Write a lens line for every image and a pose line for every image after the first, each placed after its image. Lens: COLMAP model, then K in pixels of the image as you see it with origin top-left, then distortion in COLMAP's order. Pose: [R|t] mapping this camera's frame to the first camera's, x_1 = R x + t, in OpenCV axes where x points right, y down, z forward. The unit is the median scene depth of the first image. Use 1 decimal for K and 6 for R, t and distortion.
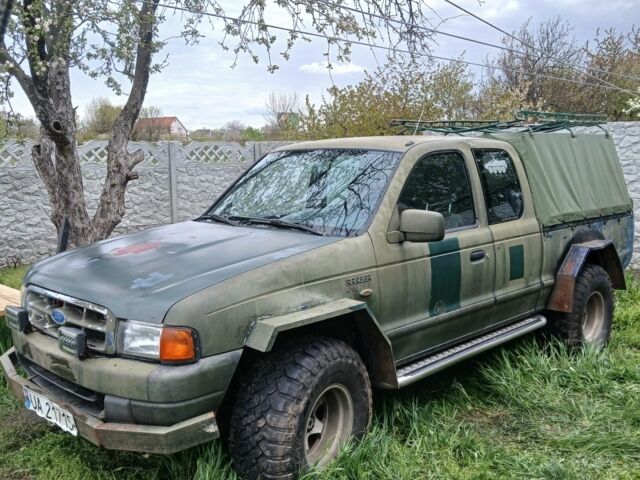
lens RADIAL K [[669.7, 0, 320.0], [0, 669.7, 240.0], [0, 0, 1]] dist [0.138151, -0.369205]
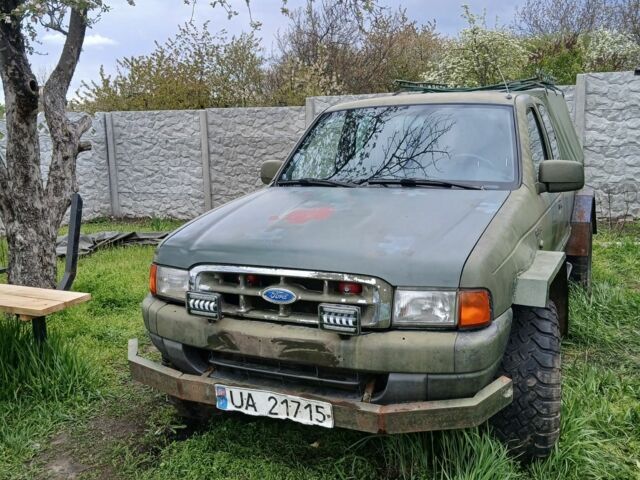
lens RADIAL K [[660.0, 0, 320.0], [0, 660.0, 240.0], [0, 0, 1]] dist [0.184910, -0.481543]
pose [[0.941736, -0.074991, 0.327885, -0.313079], [0.062723, 0.996883, 0.047848, 0.002617], [-0.330452, -0.024494, 0.943505, 0.096457]]
